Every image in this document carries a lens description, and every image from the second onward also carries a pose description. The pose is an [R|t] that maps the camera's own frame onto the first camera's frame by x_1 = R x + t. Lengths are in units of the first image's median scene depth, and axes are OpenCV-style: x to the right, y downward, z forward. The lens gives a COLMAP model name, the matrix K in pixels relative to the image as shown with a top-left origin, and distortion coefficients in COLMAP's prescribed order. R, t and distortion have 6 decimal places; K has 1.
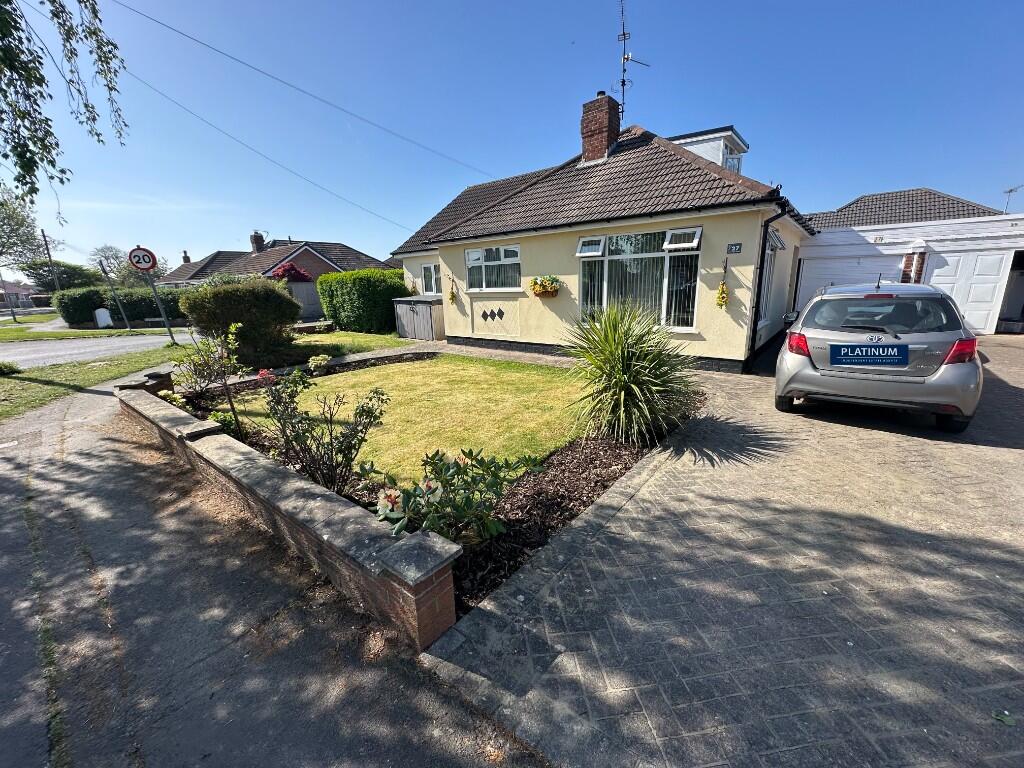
lens RADIAL K [[409.6, 0, 513.5], [0, 409.6, 382.6], [0, 0, 1]] dist [-0.003110, 0.000420]
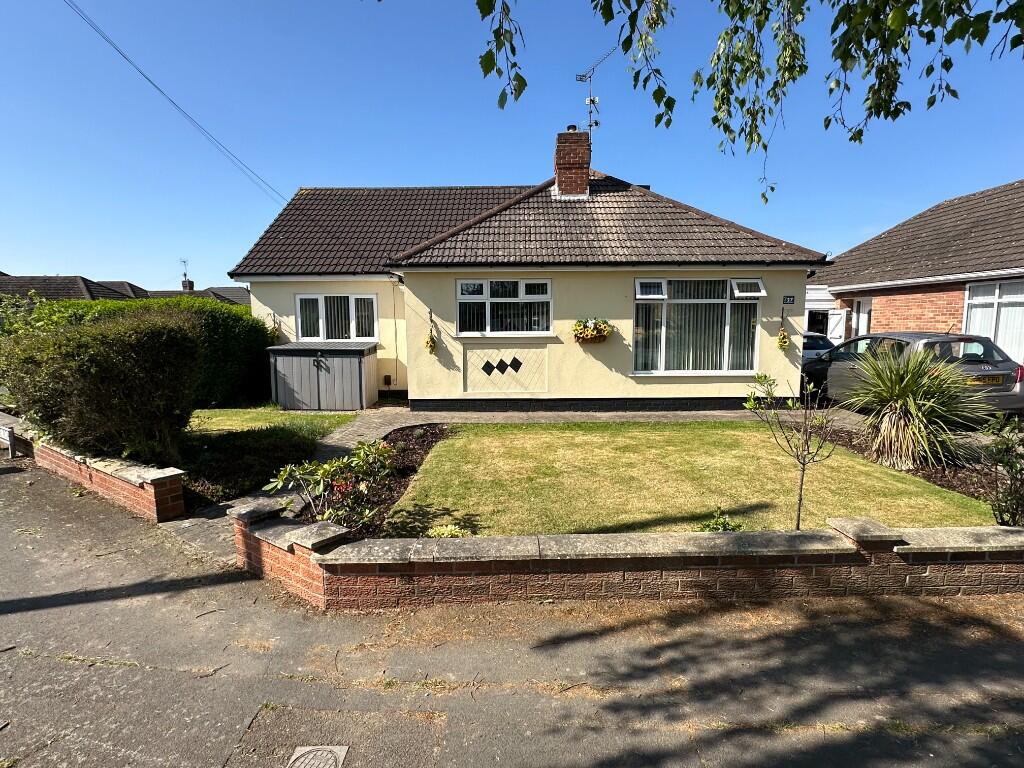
lens RADIAL K [[519.3, 0, 513.8], [0, 519.3, 383.6], [0, 0, 1]] dist [-0.006366, -0.000399]
pose [[0.784808, -0.047287, 0.617932, -0.661149], [0.130838, 0.987253, -0.090623, -0.047479], [-0.605770, 0.151970, 0.780991, 0.258807]]
